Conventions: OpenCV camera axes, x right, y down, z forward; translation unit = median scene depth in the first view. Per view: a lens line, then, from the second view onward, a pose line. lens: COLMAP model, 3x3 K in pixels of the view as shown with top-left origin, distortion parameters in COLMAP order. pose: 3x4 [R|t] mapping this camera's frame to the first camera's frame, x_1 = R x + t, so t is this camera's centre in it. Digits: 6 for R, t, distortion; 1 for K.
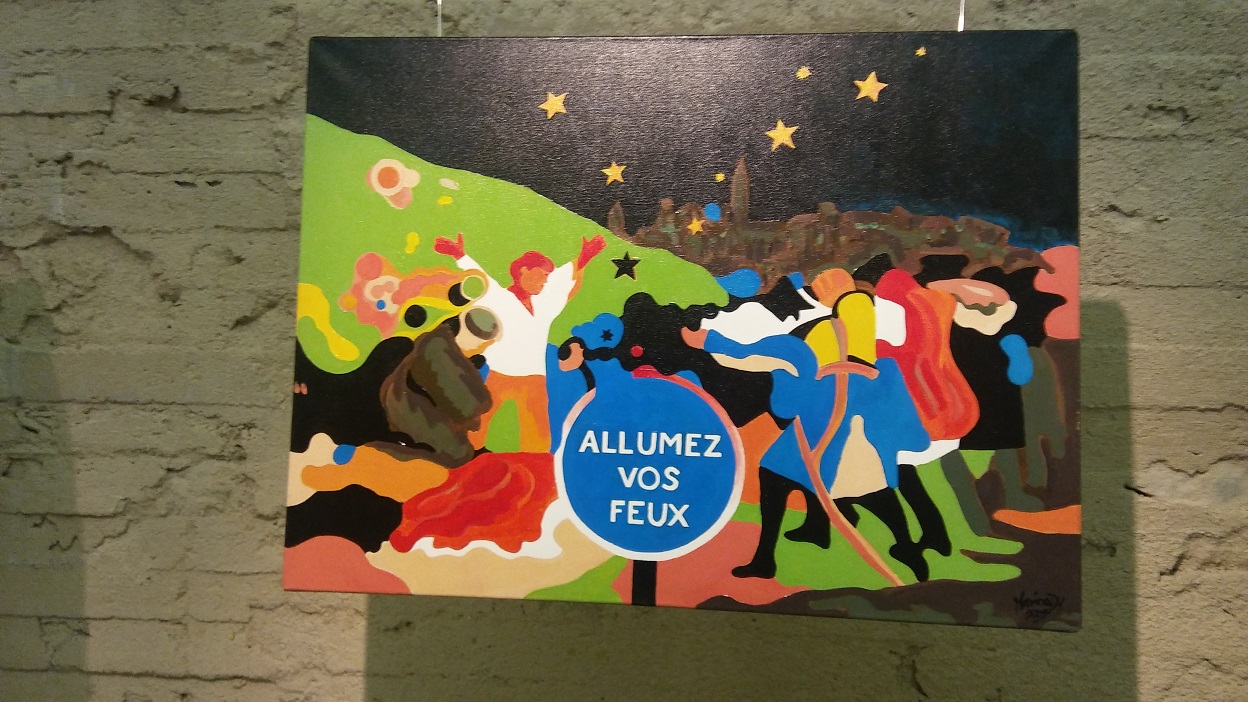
lens RADIAL K [[975.4, 0, 624.0], [0, 975.4, 351.0], [0, 0, 1]] dist [-0.004463, -0.002872]
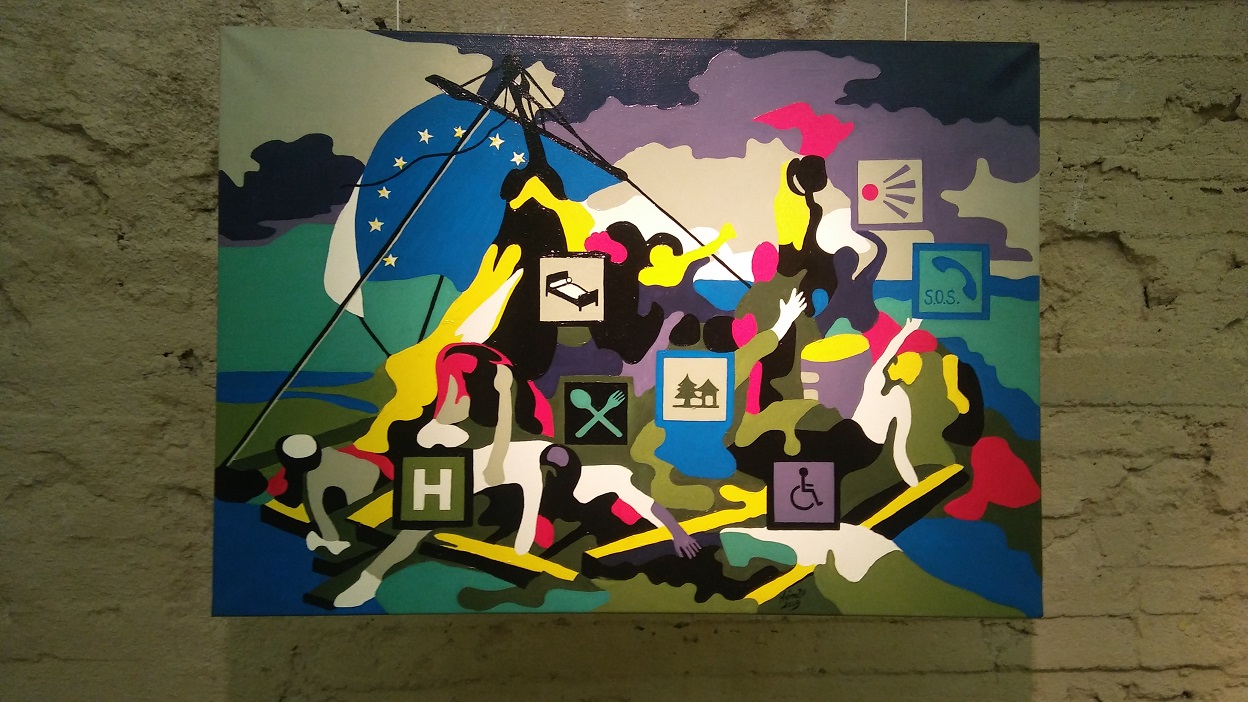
lens RADIAL K [[975.4, 0, 624.0], [0, 975.4, 351.0], [0, 0, 1]] dist [-0.004463, -0.002872]
pose [[0.992197, -0.016275, 0.123610, -1.123889], [0.011654, 0.999209, 0.038021, -0.047316], [-0.124131, -0.036284, 0.991602, 0.059460]]
